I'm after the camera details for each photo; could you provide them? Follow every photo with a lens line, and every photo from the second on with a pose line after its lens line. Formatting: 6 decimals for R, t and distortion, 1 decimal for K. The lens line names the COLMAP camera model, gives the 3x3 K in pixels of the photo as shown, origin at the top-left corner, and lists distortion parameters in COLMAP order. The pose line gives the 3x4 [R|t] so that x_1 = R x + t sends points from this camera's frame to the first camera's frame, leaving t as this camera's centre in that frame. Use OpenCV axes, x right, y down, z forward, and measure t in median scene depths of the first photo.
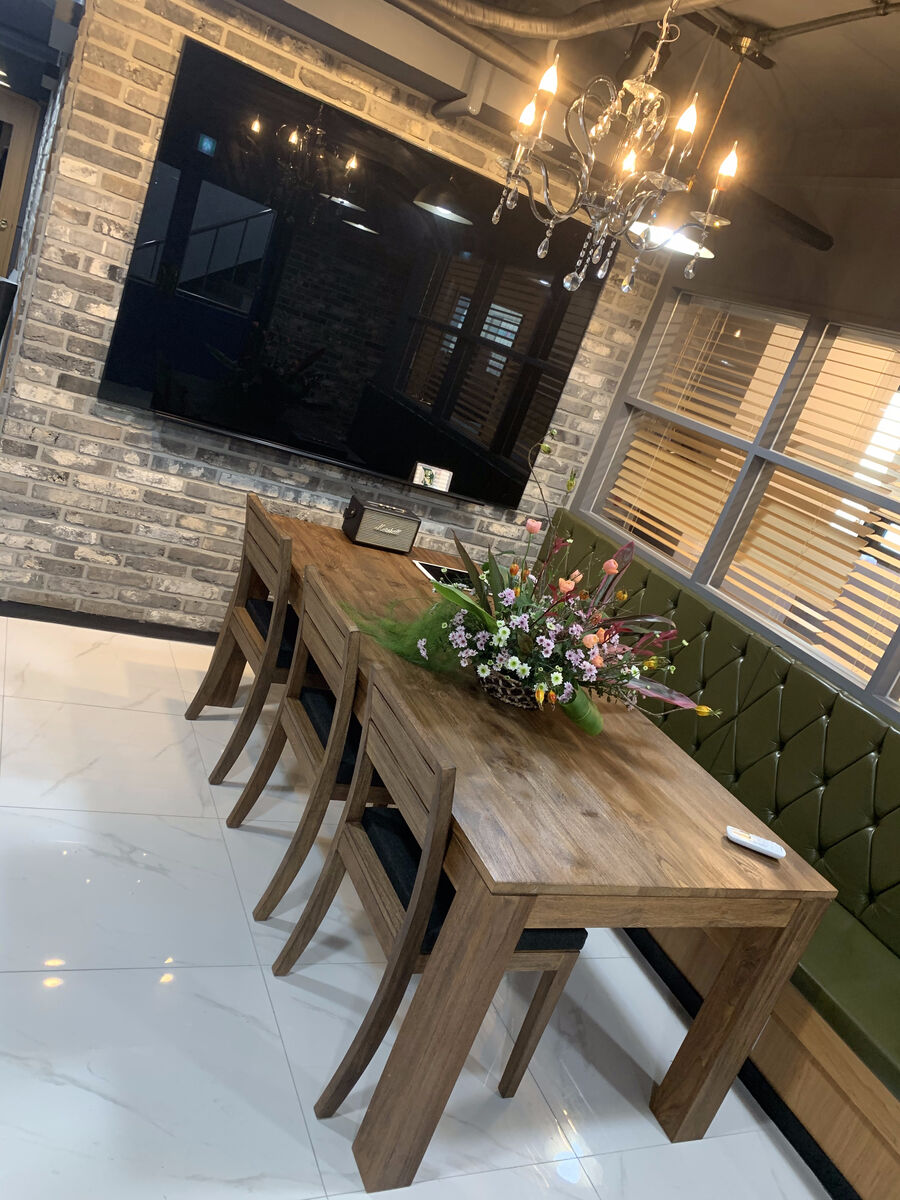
lens RADIAL K [[939.9, 0, 447.0], [0, 939.9, 607.9], [0, 0, 1]] dist [0.010932, -0.012707]
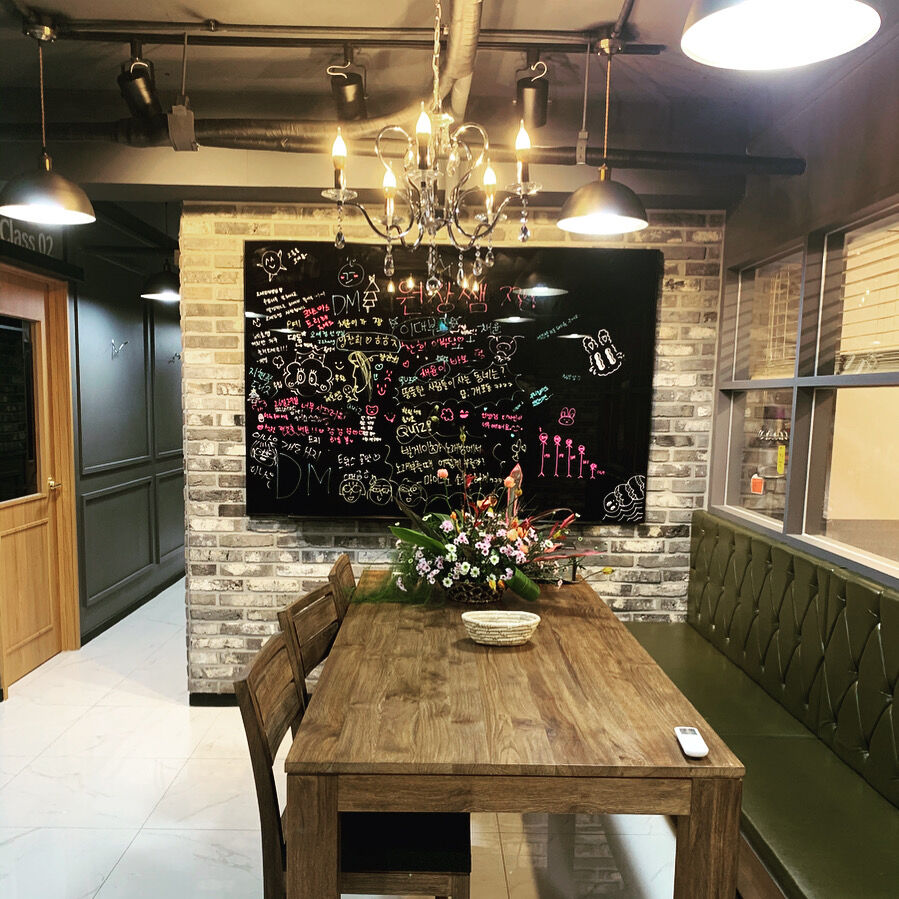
lens RADIAL K [[934.6, 0, 435.2], [0, 934.6, 524.8], [0, 0, 1]] dist [0.034054, 0.000000]
pose [[0.865370, -0.262573, -0.426837, 0.367091], [0.152987, 0.949504, -0.273931, 0.165075], [0.477210, 0.171751, 0.861842, 0.034468]]
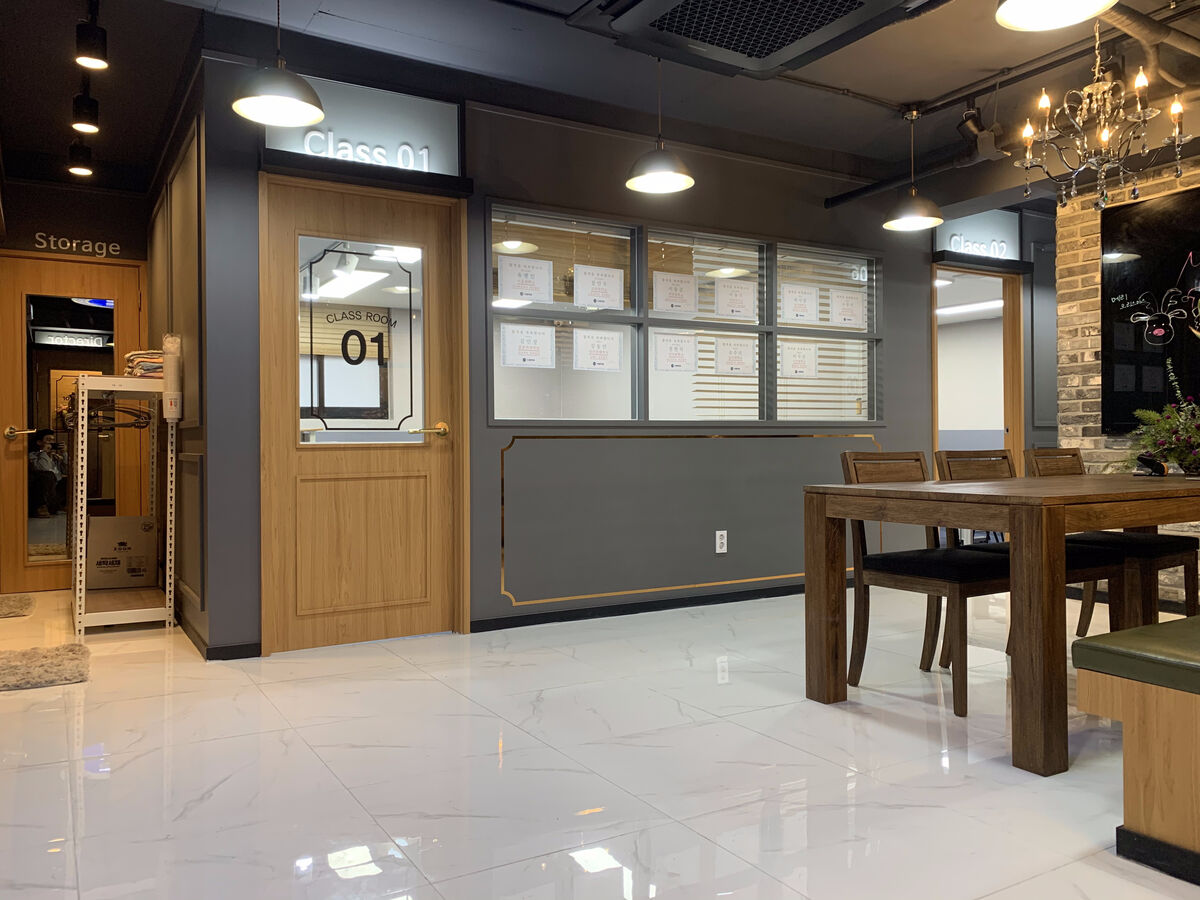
lens RADIAL K [[939.9, 0, 586.9], [0, 939.9, 454.8], [0, 0, 1]] dist [0.010932, -0.012707]
pose [[0.093272, -0.325863, -0.940805, 0.917804], [-0.257690, 0.904826, -0.338949, 0.506151], [0.961715, 0.274050, 0.000424, 0.205815]]
